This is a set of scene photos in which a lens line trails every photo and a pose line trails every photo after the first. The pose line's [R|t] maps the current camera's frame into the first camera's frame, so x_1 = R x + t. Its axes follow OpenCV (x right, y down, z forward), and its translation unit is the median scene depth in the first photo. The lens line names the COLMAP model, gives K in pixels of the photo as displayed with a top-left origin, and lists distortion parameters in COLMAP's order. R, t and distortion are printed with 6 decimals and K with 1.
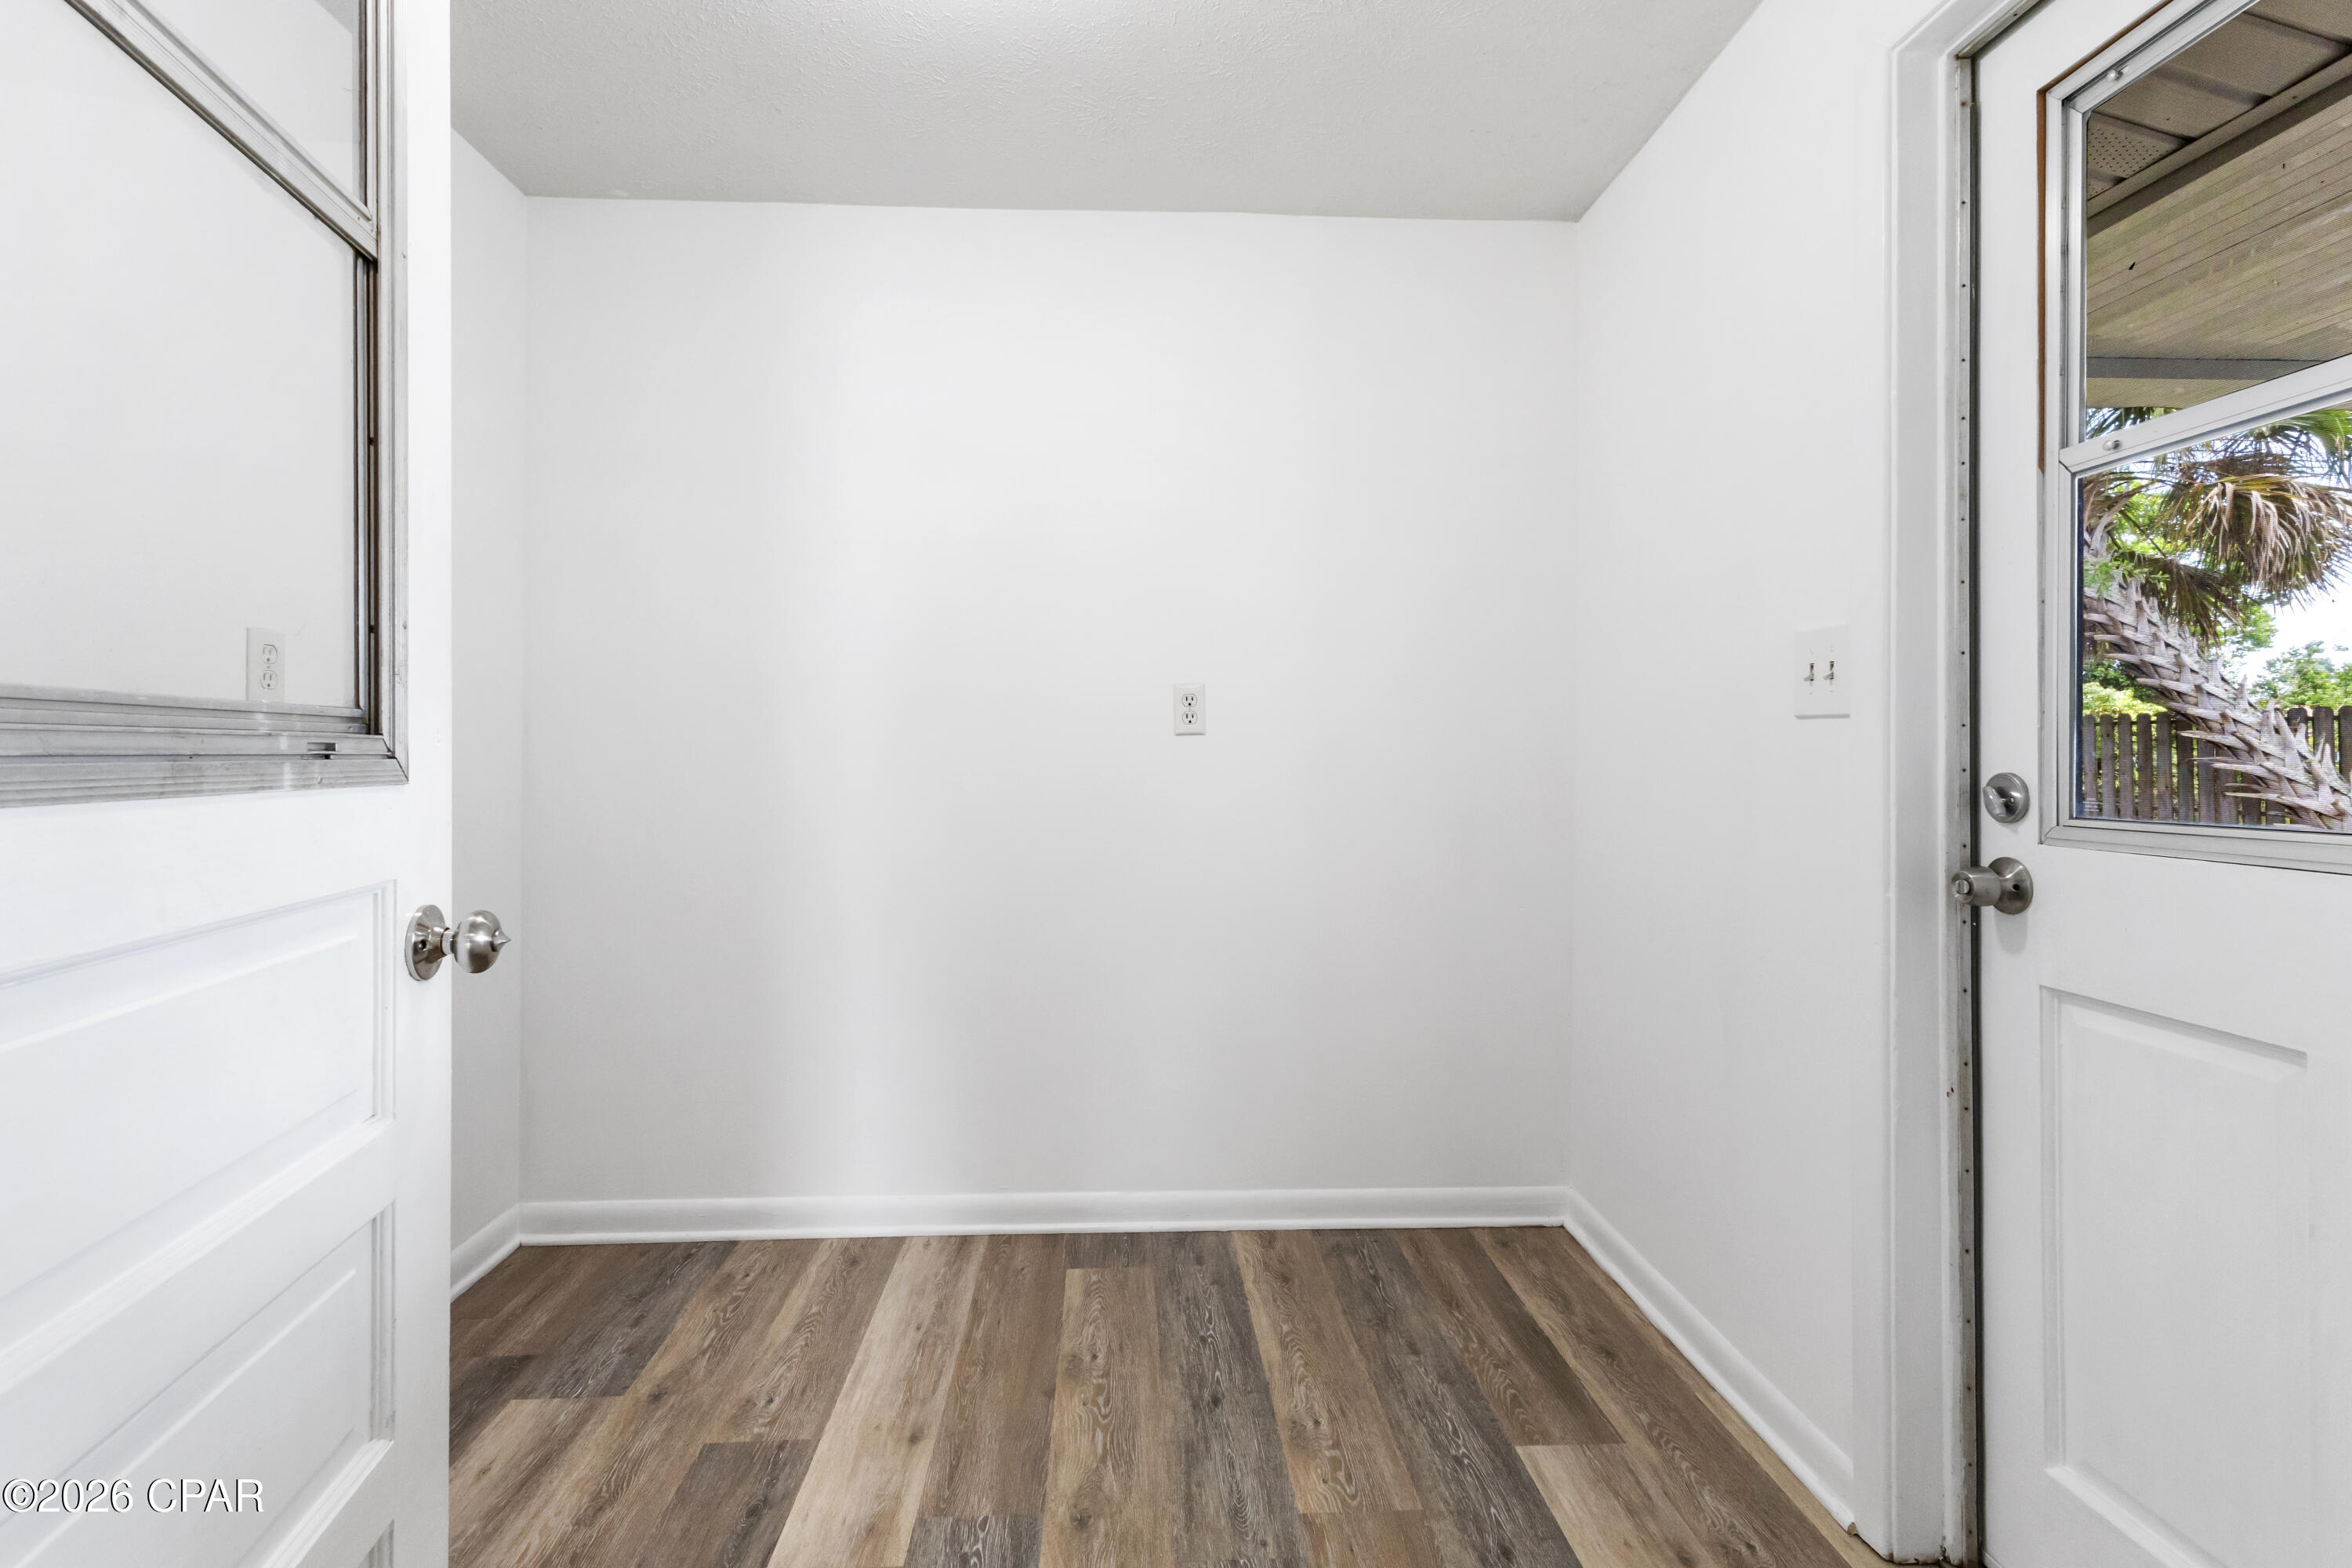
lens RADIAL K [[1113.0, 0, 1175.1], [0, 1113.0, 749.3], [0, 0, 1]] dist [0.003209, 0.001658]
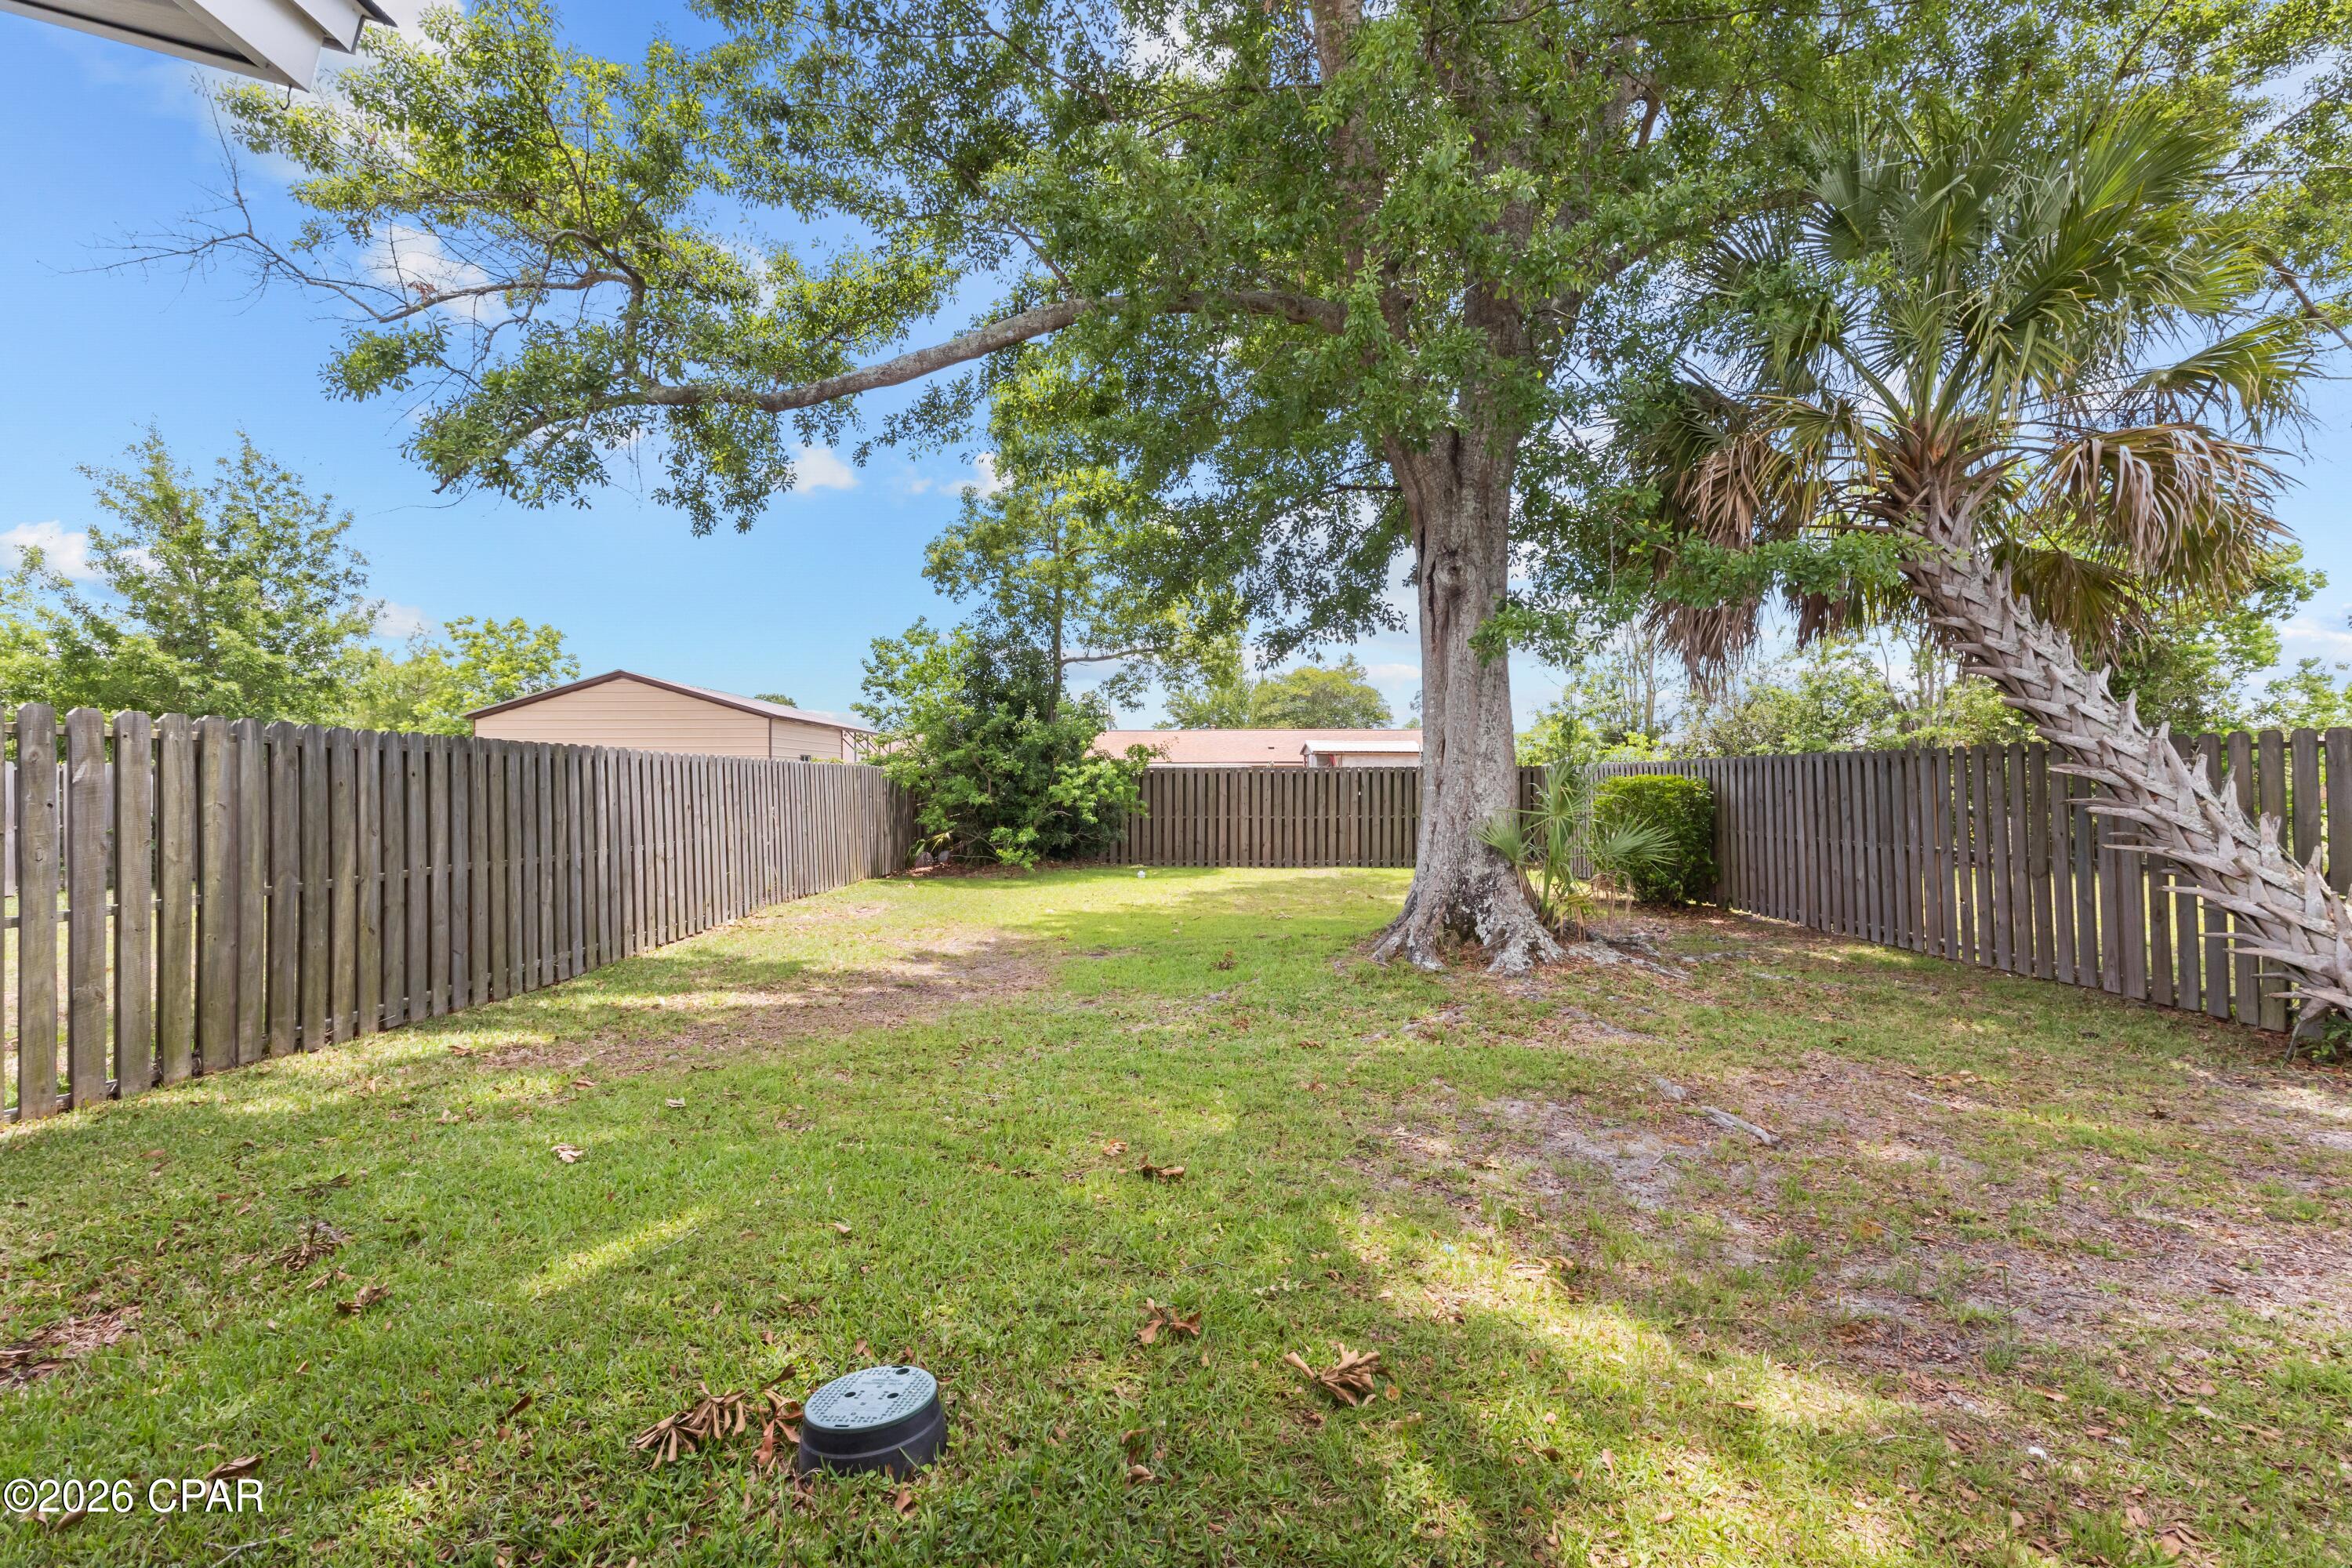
lens RADIAL K [[1113.0, 0, 1169.1], [0, 1113.0, 782.9], [0, 0, 1]] dist [0.003209, 0.001658]
pose [[0.999435, -0.010002, -0.032076, 0.317891], [0.009787, 0.999929, -0.006844, -0.004637], [0.032142, 0.006527, 0.999462, 0.210533]]
